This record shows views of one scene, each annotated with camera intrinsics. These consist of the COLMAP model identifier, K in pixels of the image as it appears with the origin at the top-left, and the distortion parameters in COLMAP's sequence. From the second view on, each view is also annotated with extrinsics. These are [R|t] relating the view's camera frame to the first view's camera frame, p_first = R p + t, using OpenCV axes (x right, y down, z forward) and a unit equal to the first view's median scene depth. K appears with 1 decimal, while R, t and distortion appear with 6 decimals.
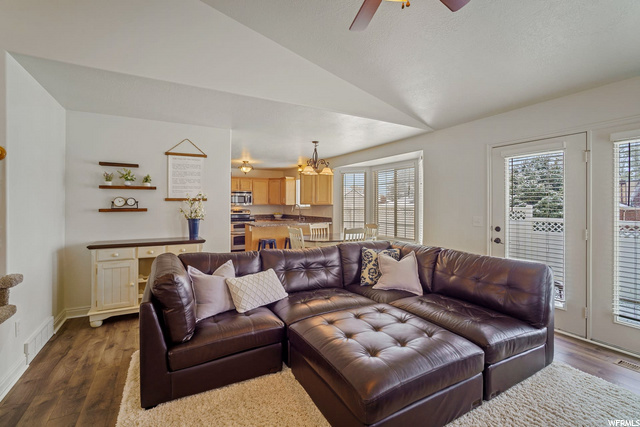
lens RADIAL K [[286.1, 0, 318.4], [0, 286.1, 209.3], [0, 0, 1]] dist [-0.032088, 0.004645]
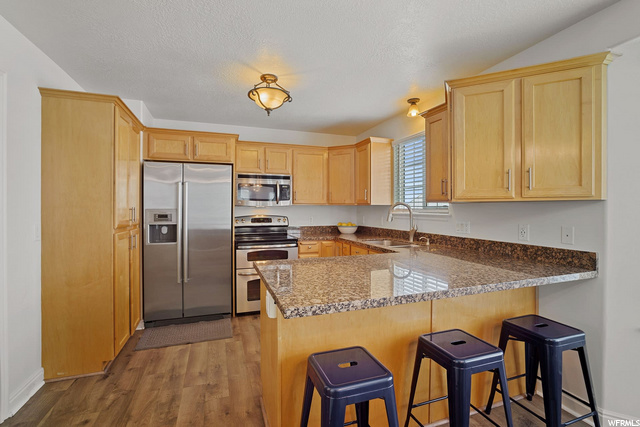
lens RADIAL K [[286.1, 0, 319.3], [0, 286.1, 211.5], [0, 0, 1]] dist [-0.032088, 0.004645]
pose [[0.987045, 0.004205, -0.160391, -0.118867], [-0.005341, 0.999964, -0.006652, -0.002632], [0.160357, 0.007422, 0.987031, 0.569084]]
